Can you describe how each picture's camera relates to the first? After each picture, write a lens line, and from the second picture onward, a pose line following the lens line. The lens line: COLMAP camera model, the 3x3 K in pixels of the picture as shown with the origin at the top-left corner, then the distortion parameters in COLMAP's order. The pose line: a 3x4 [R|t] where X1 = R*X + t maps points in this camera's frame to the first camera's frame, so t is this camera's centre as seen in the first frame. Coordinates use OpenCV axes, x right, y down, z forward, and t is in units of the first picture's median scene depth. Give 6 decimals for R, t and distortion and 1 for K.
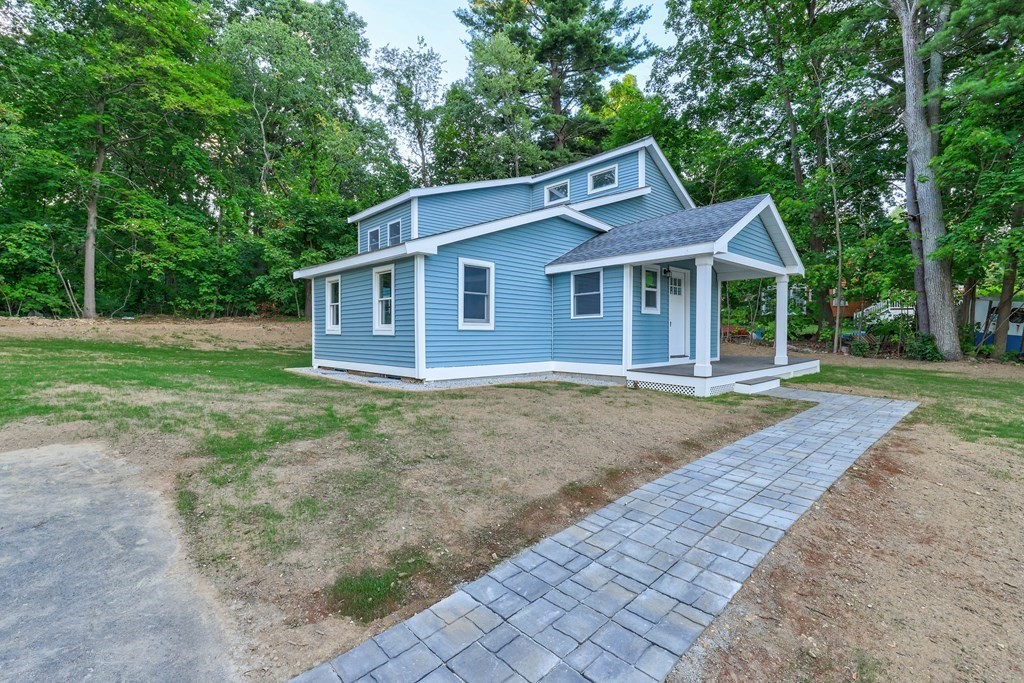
lens RADIAL K [[463.6, 0, 511.5], [0, 463.6, 342.4], [0, 0, 1]] dist [-0.008102, 0.000443]
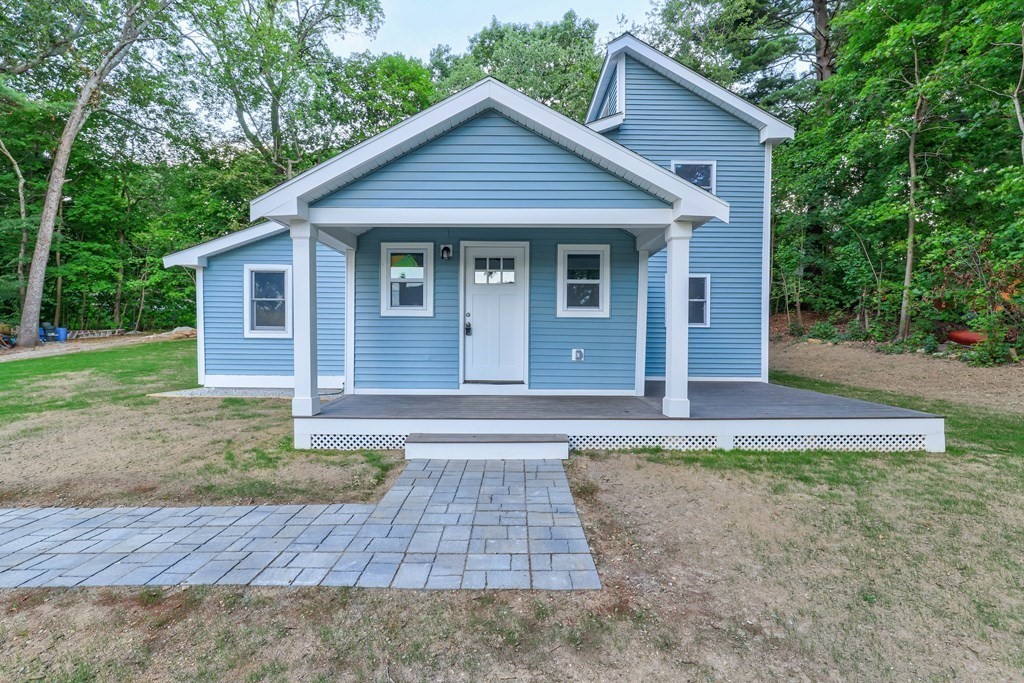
lens RADIAL K [[463.6, 0, 516.0], [0, 463.6, 339.6], [0, 0, 1]] dist [-0.008102, 0.000443]
pose [[0.732067, 0.010935, -0.681145, 0.389287], [-0.019272, 0.999803, -0.004662, -0.012243], [0.680960, 0.016540, 0.732134, 0.272892]]
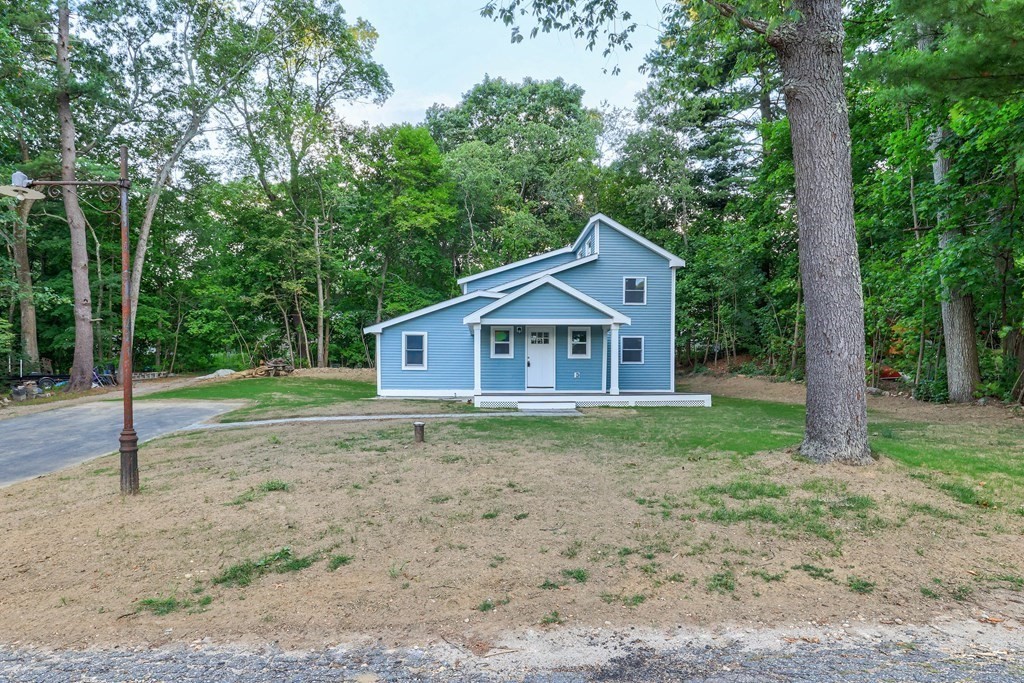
lens RADIAL K [[576.7, 0, 507.1], [0, 576.7, 384.3], [0, 0, 1]] dist [-0.003139, -0.000218]
pose [[0.758033, 0.001551, -0.652214, 0.692153], [-0.013933, 0.999807, -0.013816, 0.022372], [0.652067, 0.019560, 0.757909, -0.193573]]
